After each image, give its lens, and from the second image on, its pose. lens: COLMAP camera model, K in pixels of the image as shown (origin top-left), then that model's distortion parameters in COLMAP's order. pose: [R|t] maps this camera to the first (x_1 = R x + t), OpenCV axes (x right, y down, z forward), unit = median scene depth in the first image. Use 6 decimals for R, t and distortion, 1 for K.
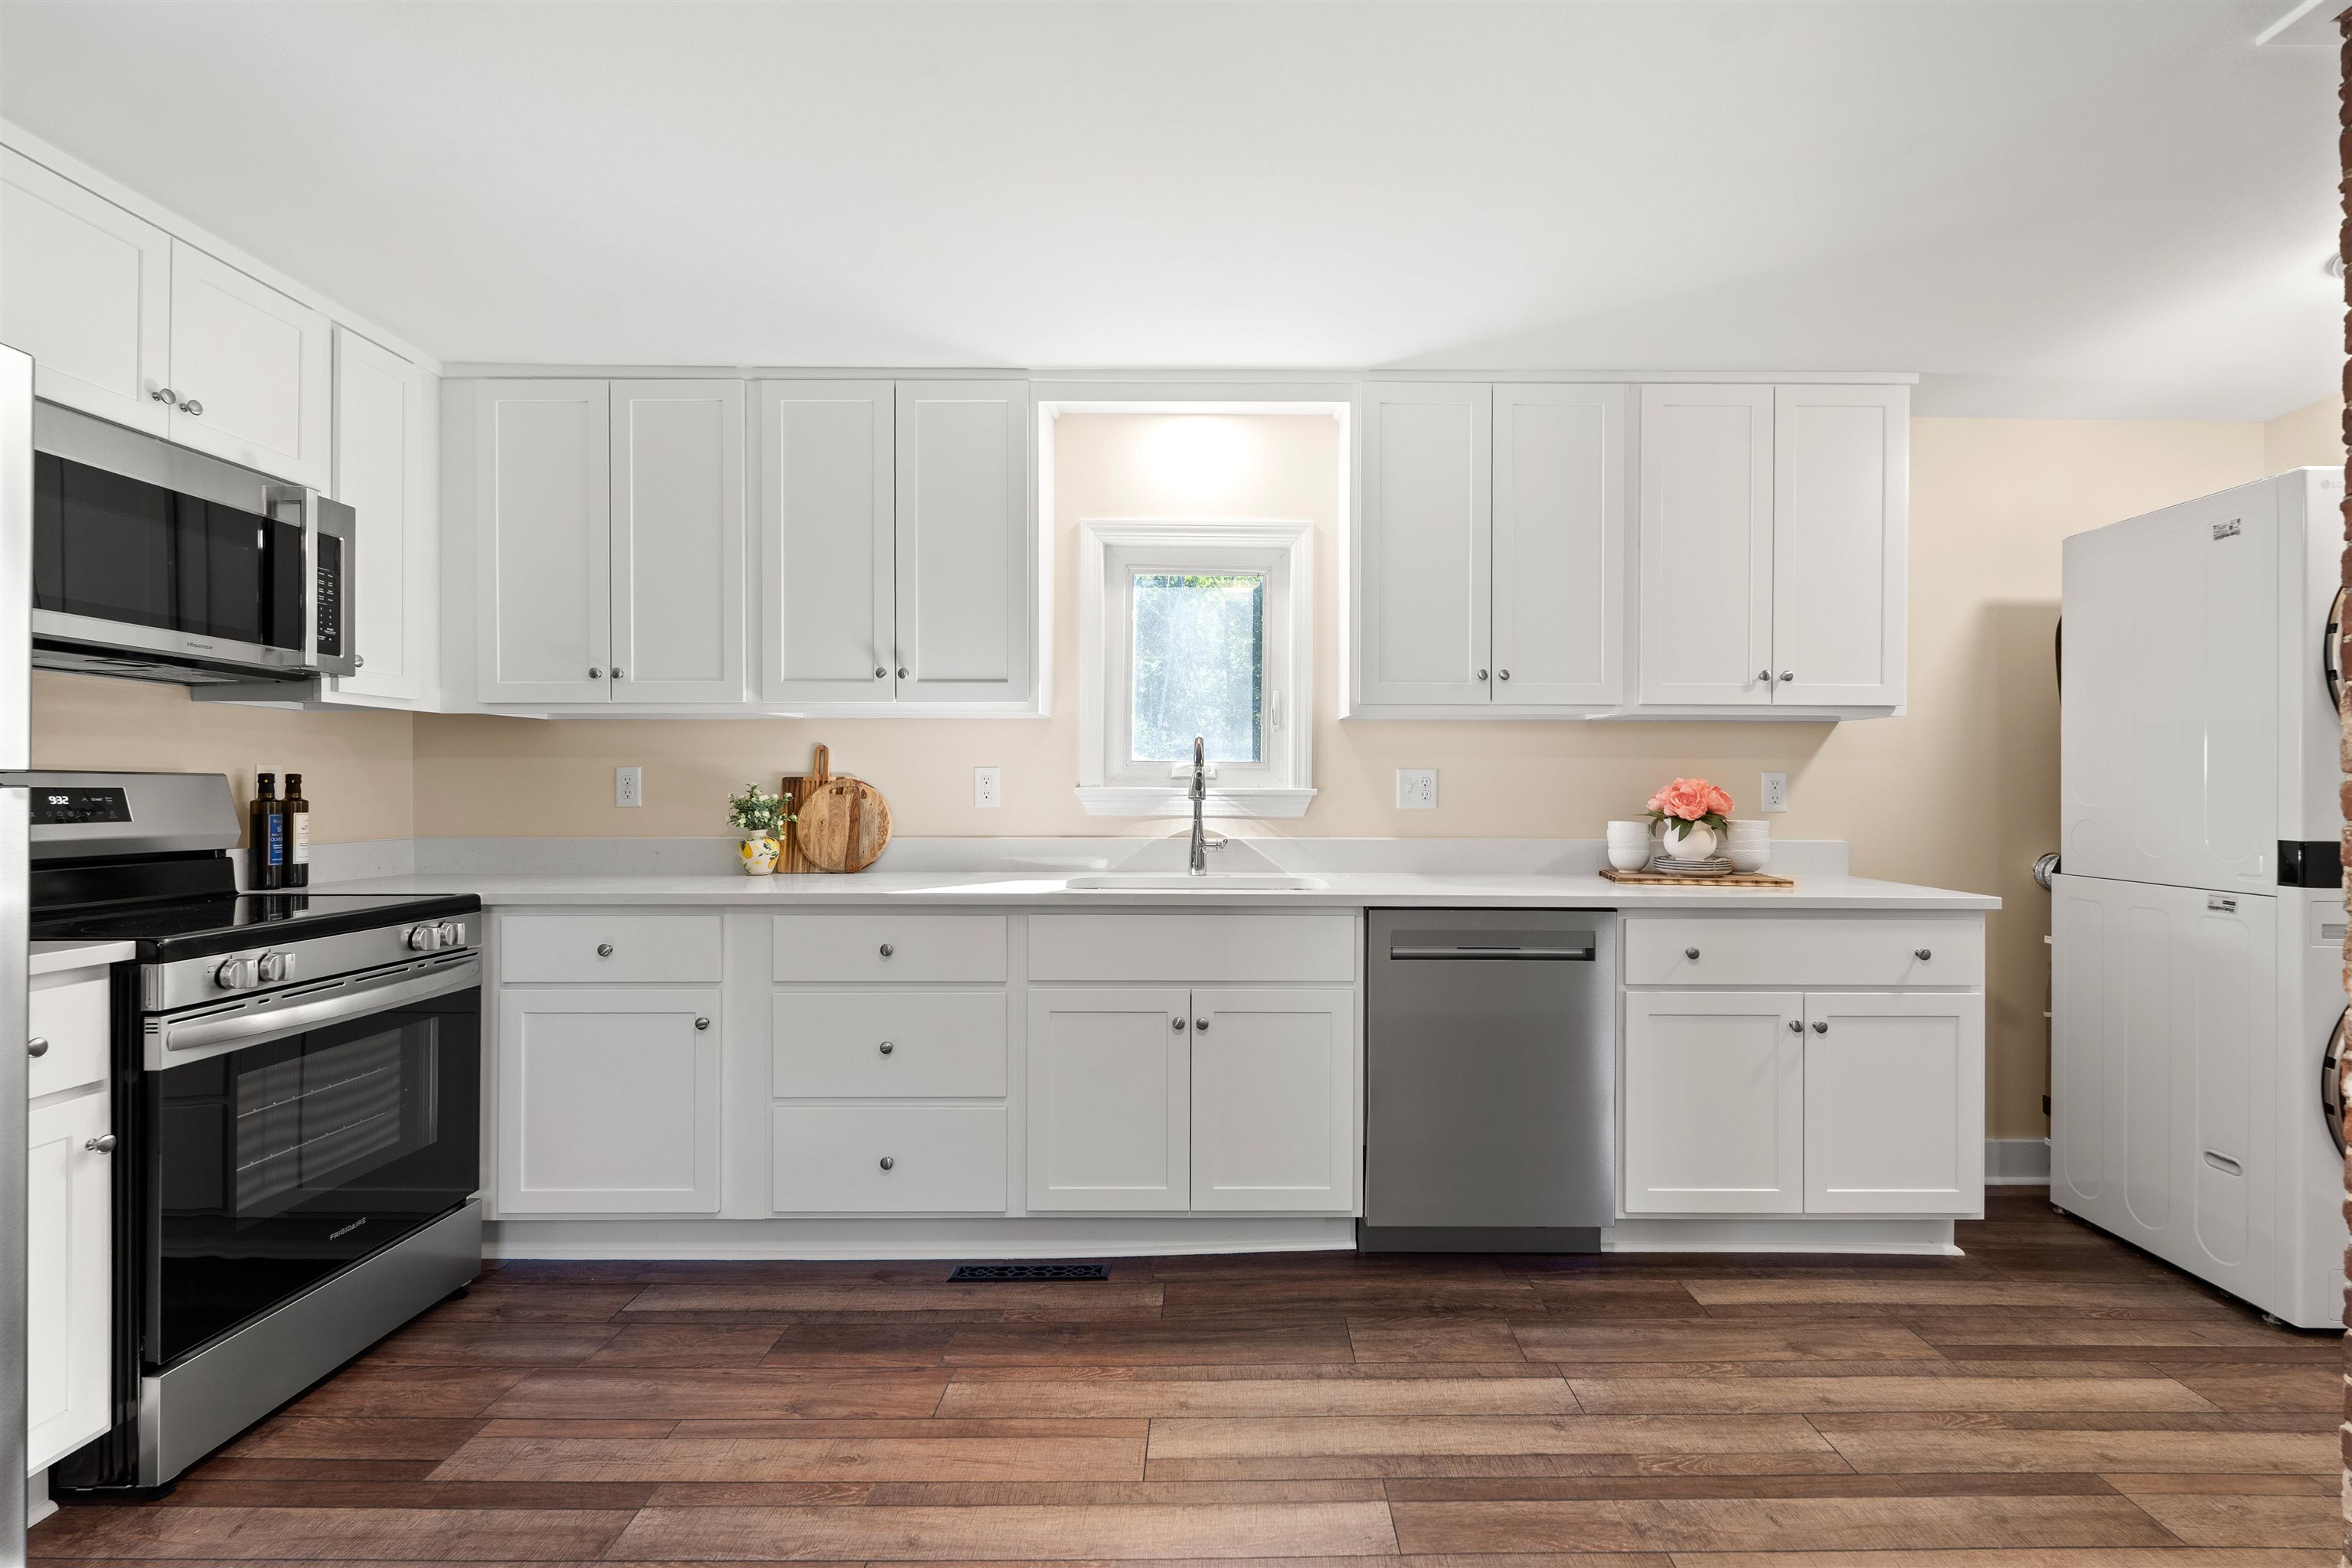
lens RADIAL K [[1052.9, 0, 1175.1], [0, 1052.9, 781.8], [0, 0, 1]] dist [-0.002945, -0.000425]
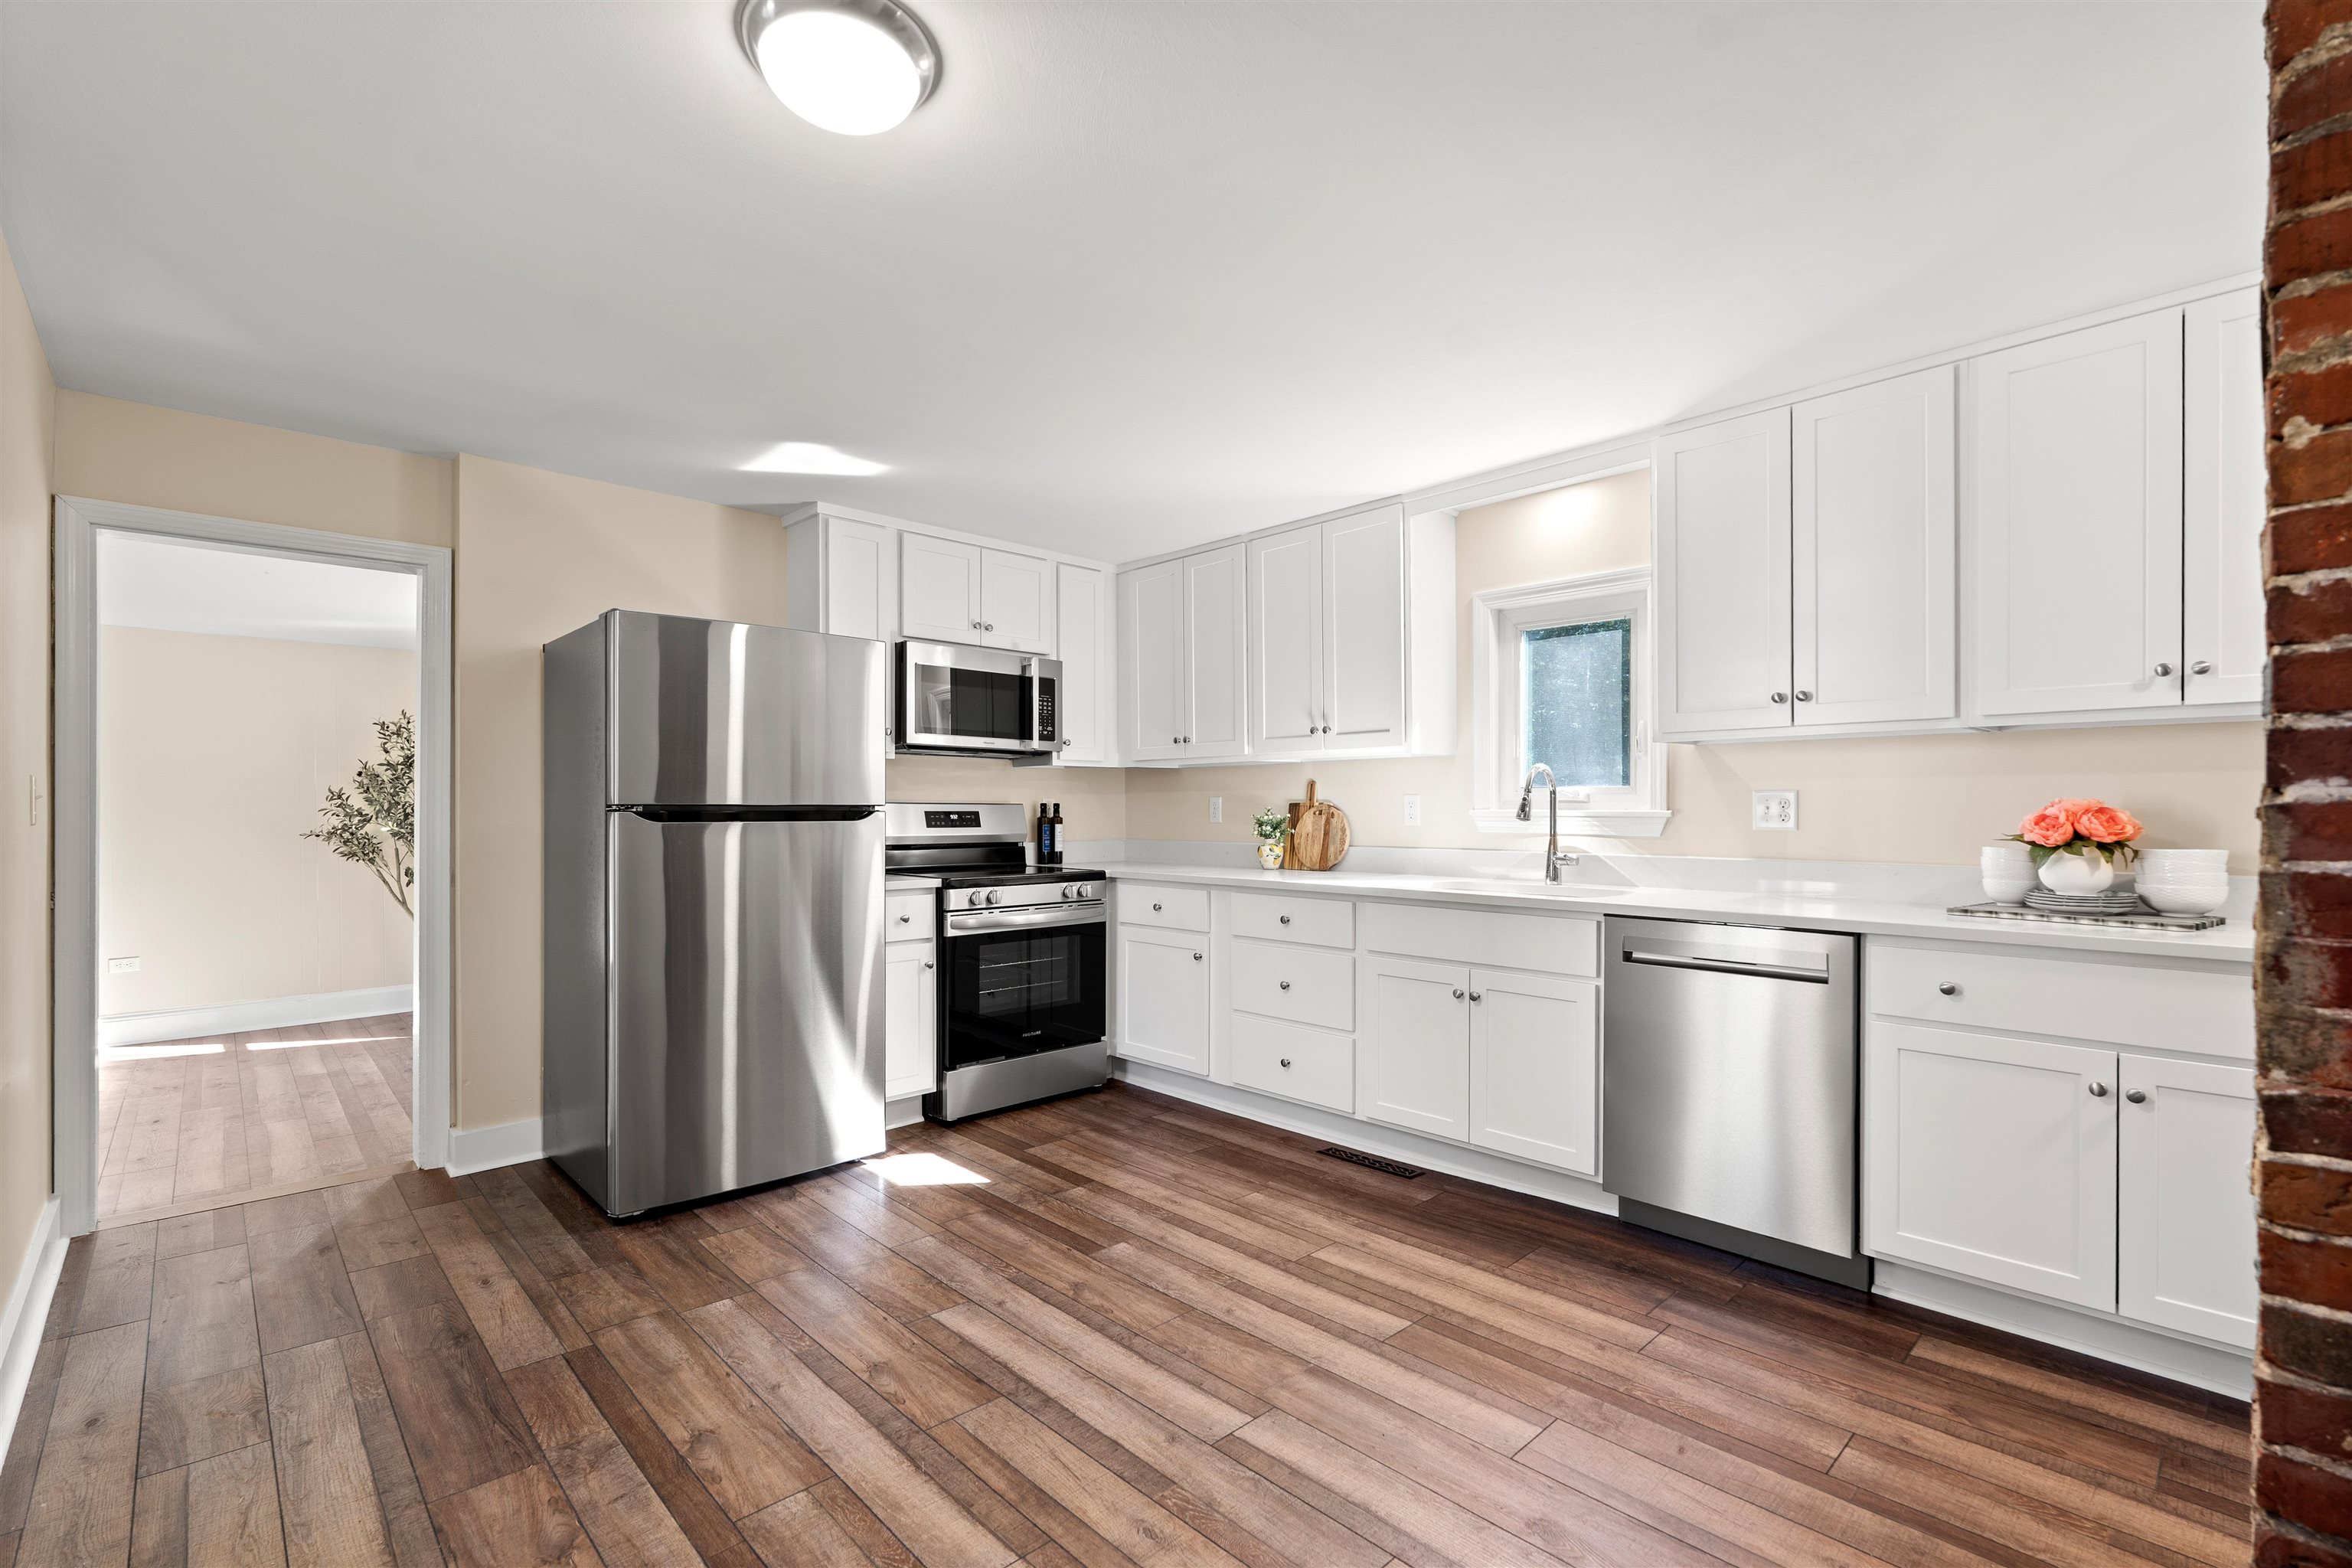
lens RADIAL K [[1052.9, 0, 1177.9], [0, 1052.9, 804.4], [0, 0, 1]] dist [-0.002945, -0.000425]
pose [[0.680504, -0.005649, -0.732722, 0.727374], [0.006230, 0.999979, -0.001923, -0.001018], [0.732717, -0.003256, 0.680525, -0.124793]]
